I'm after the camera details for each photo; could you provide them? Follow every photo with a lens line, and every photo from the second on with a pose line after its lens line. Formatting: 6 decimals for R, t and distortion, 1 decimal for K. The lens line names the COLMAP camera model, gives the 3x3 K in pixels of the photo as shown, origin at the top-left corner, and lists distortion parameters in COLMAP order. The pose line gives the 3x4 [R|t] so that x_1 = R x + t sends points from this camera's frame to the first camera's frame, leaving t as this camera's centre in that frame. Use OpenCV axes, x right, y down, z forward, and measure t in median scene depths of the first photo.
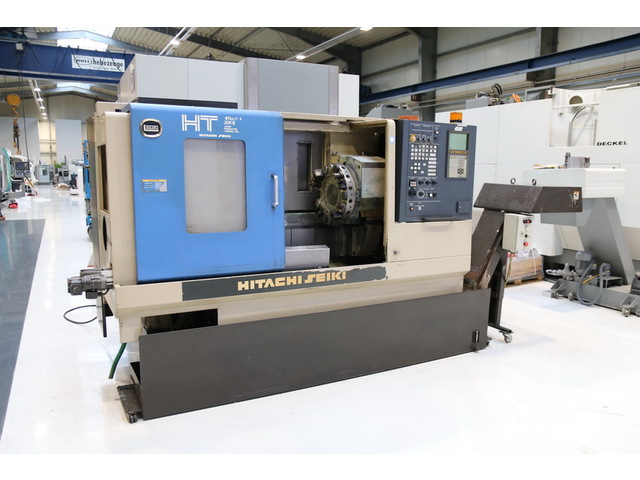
lens RADIAL K [[519.8, 0, 320.0], [0, 519.8, 240.0], [0, 0, 1]] dist [-0.107406, 0.122420]
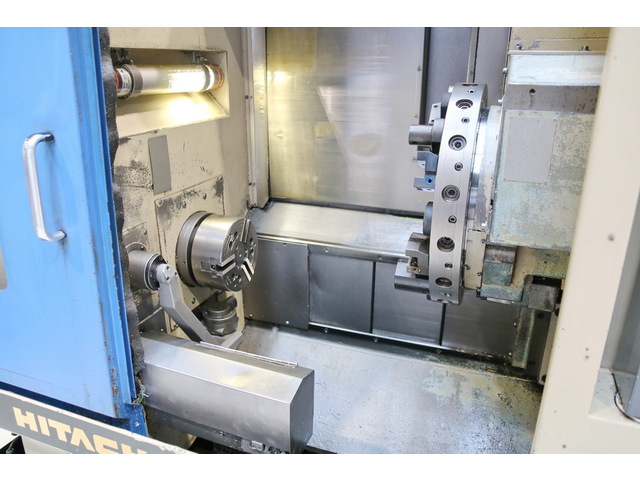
lens RADIAL K [[504.8, 0, 320.0], [0, 504.8, 240.0], [0, 0, 1]] dist [-0.125081, 0.107669]
pose [[0.652070, 0.241635, -0.718622, 0.188470], [-0.100990, 0.967088, 0.233543, -0.125006], [0.751403, -0.079713, 0.655011, 0.788553]]
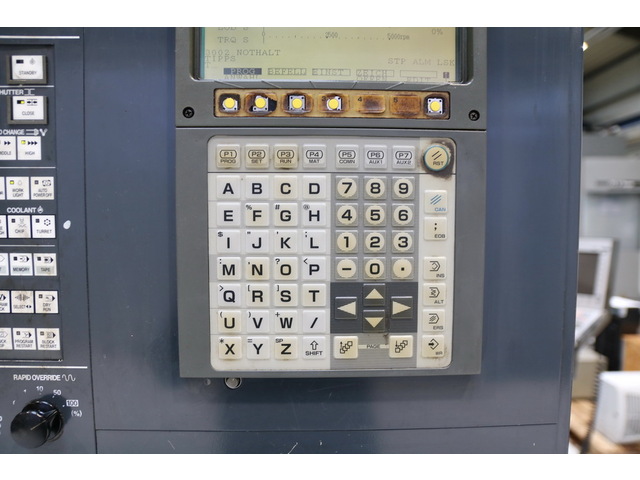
lens RADIAL K [[504.8, 0, 320.0], [0, 504.8, 240.0], [0, 0, 1]] dist [-0.125081, 0.107669]
pose [[0.894355, 0.007830, -0.447289, 0.314609], [-0.047346, 0.995888, -0.077234, -0.142254], [0.444845, 0.090252, 0.891049, 0.942136]]
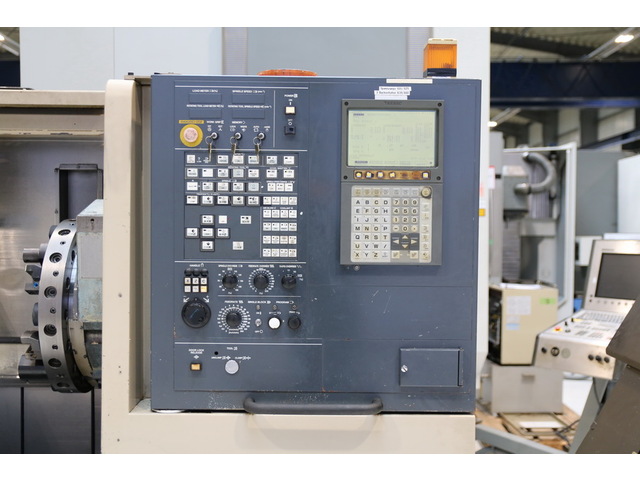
lens RADIAL K [[763.8, 0, 319.4], [0, 763.8, 248.6], [0, 0, 1]] dist [-0.017257, -0.002123]
pose [[0.884034, 0.007291, -0.467366, 0.440676], [-0.058117, 0.993834, -0.094426, -0.089942], [0.463796, 0.110638, 0.879007, 0.630231]]
